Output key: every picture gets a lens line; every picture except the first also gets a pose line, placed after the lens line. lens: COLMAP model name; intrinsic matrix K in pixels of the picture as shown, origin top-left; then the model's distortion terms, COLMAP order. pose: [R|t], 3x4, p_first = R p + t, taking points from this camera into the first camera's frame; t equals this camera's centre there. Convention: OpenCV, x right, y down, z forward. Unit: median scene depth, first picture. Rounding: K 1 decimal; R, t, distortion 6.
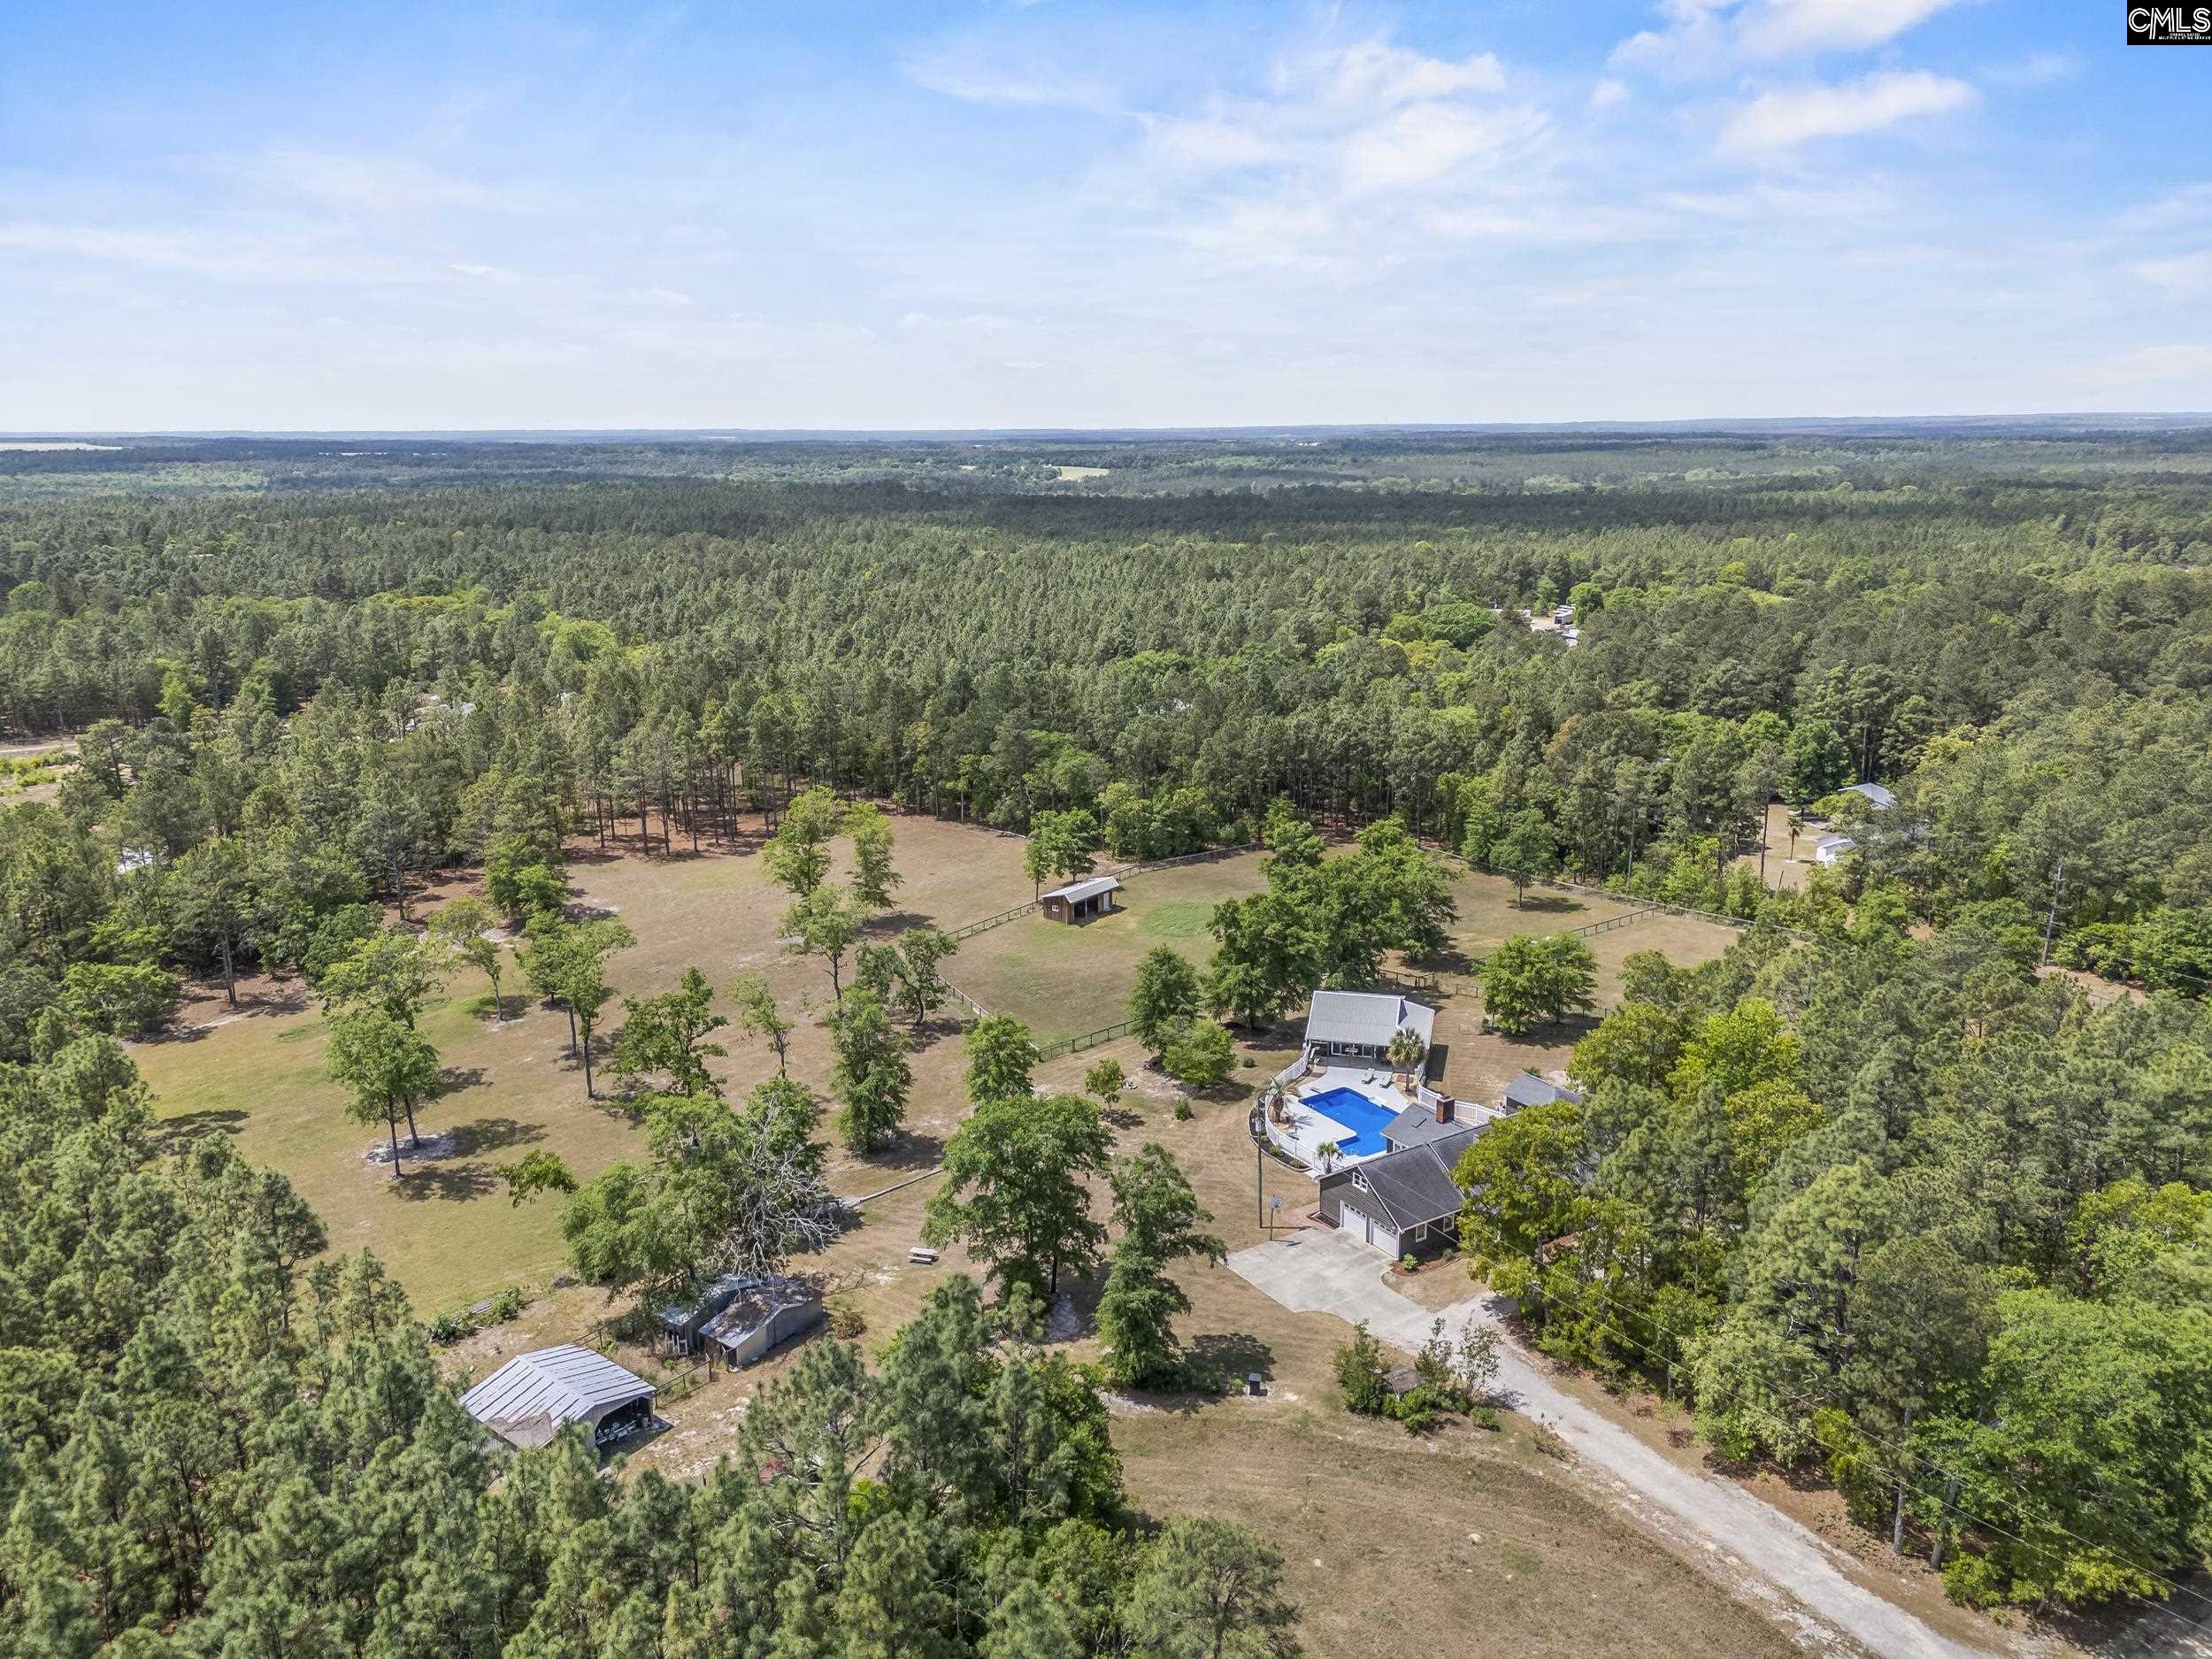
lens RADIAL K [[1581.7, 0, 1106.0], [0, 1581.7, 829.5], [0, 0, 1]] dist [0.033507, -0.002262]
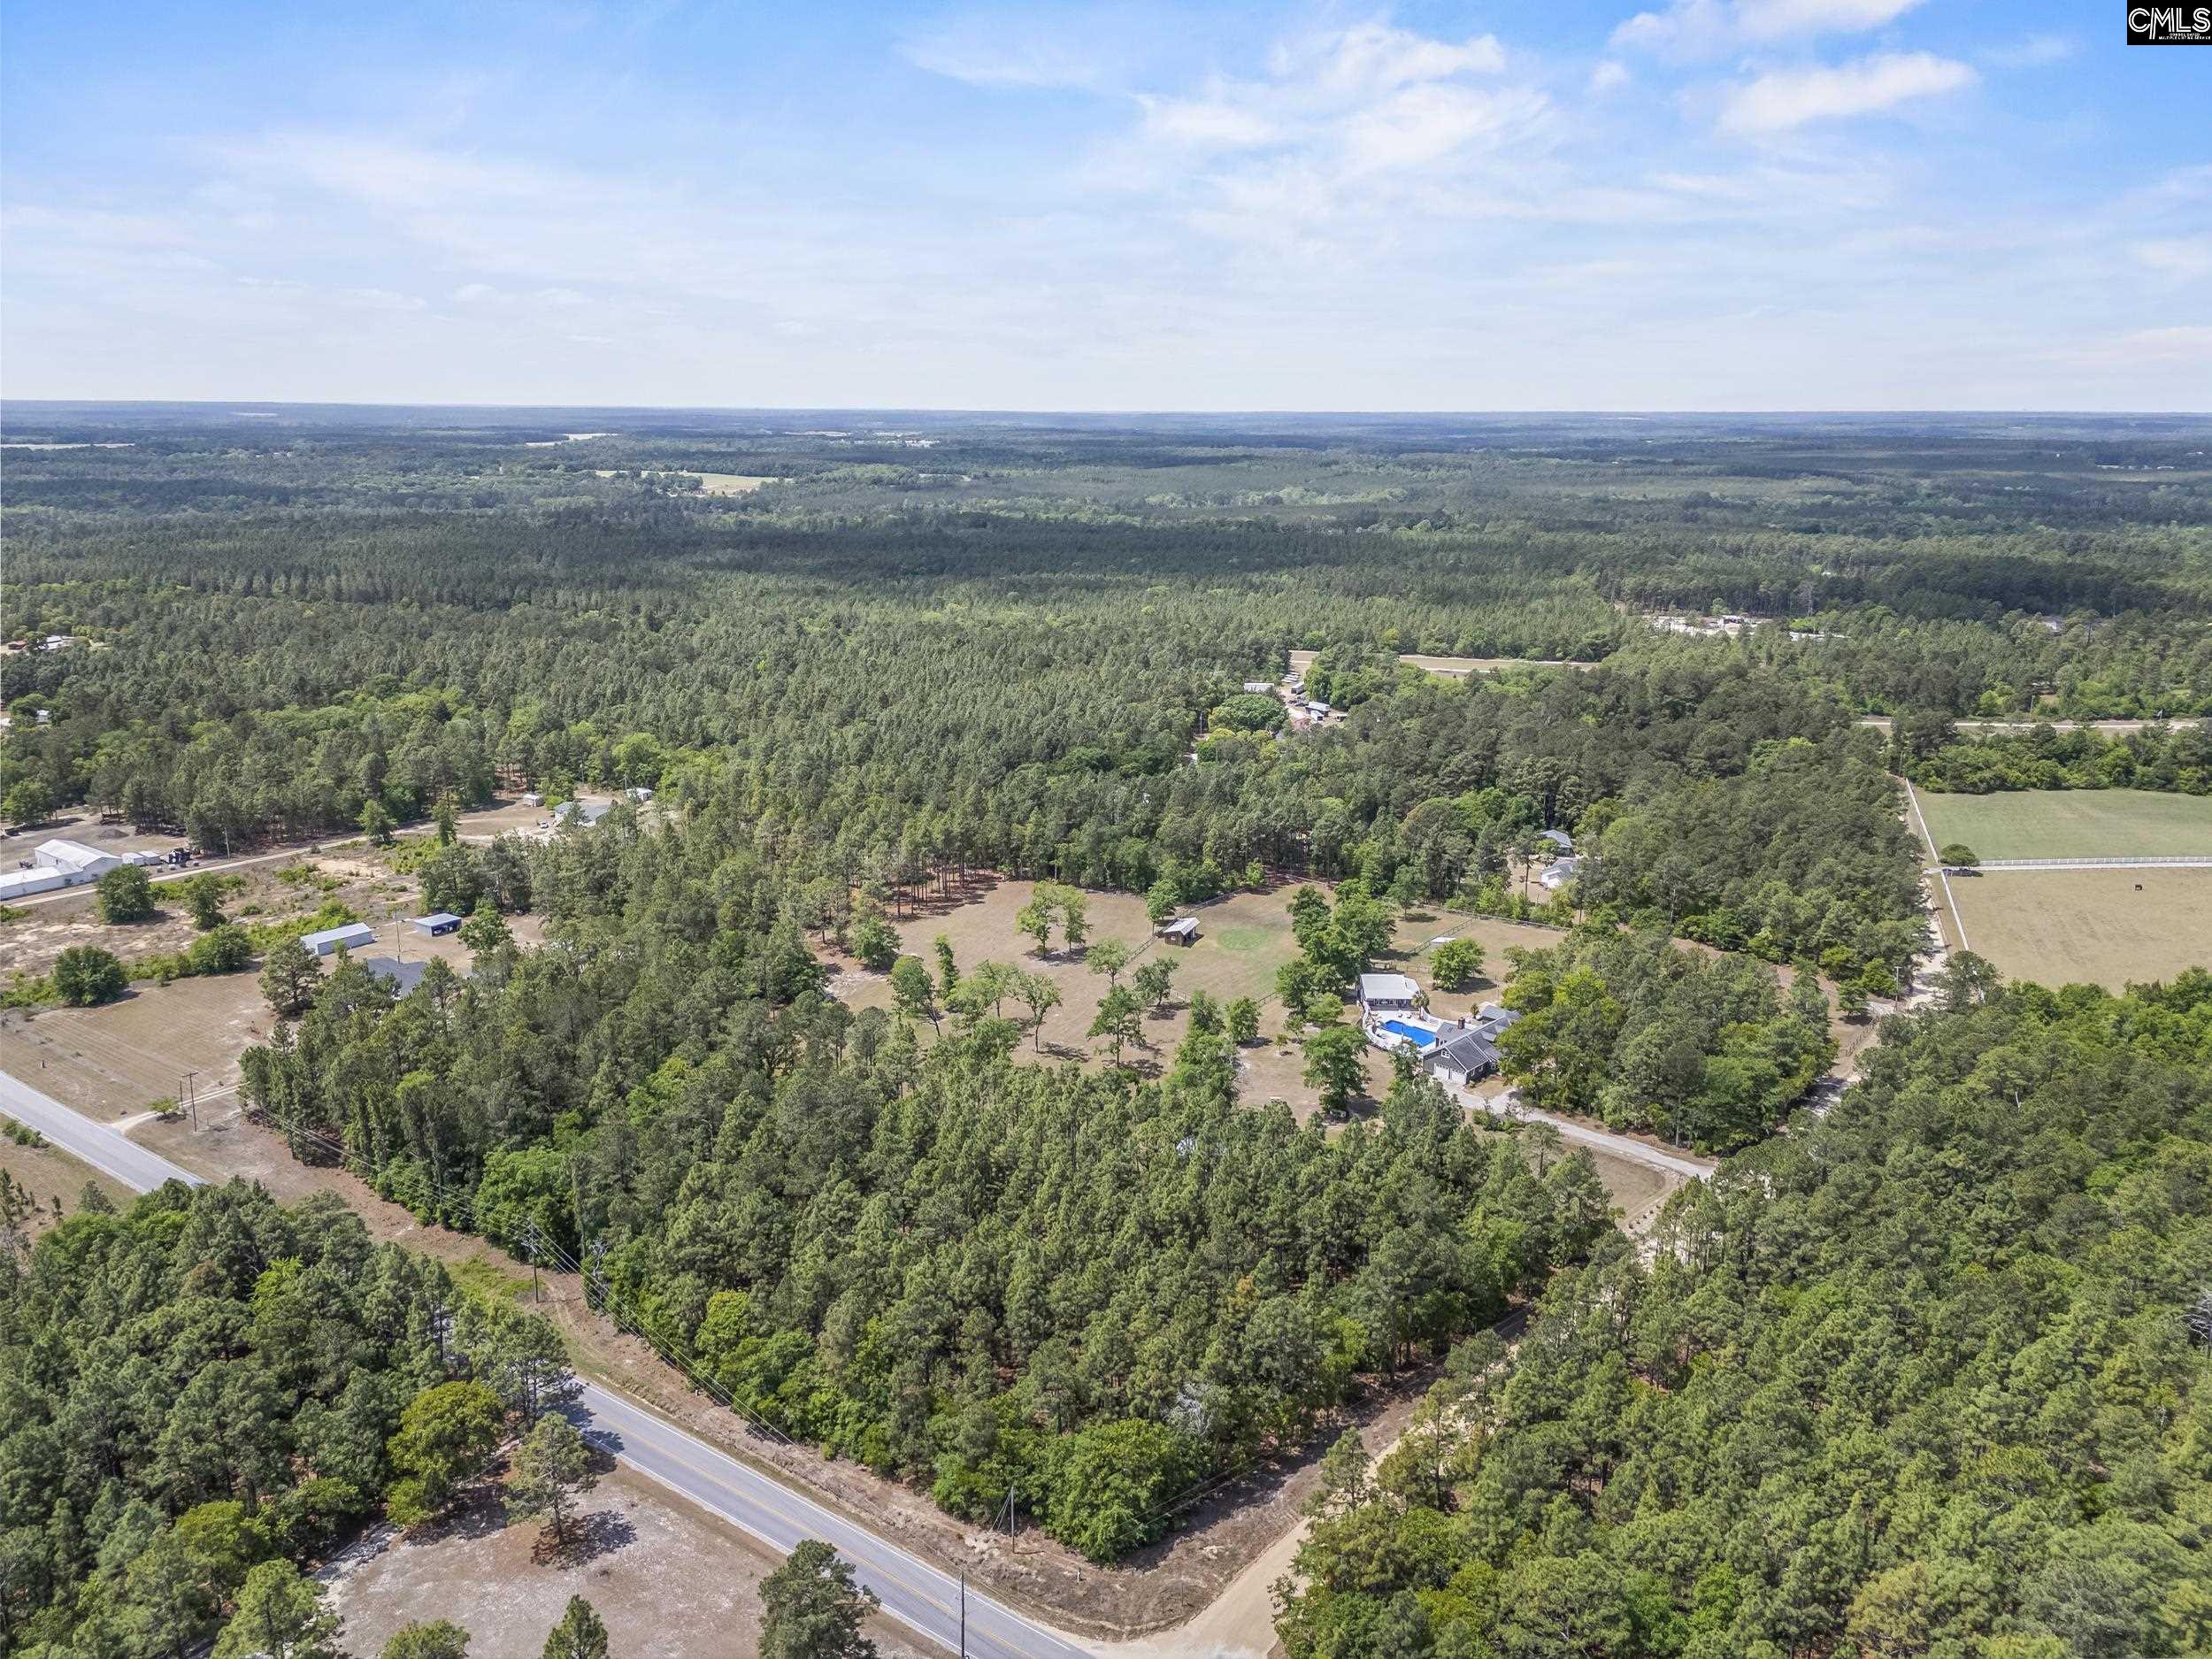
lens RADIAL K [[1538.2, 0, 1106.0], [0, 1538.2, 829.5], [0, 0, 1]] dist [0.061251, -0.001533]
pose [[0.969833, -0.047811, 0.239036, -0.614281], [0.045417, 0.998848, 0.015518, -0.122924], [-0.239502, -0.004194, 0.970887, -0.797923]]
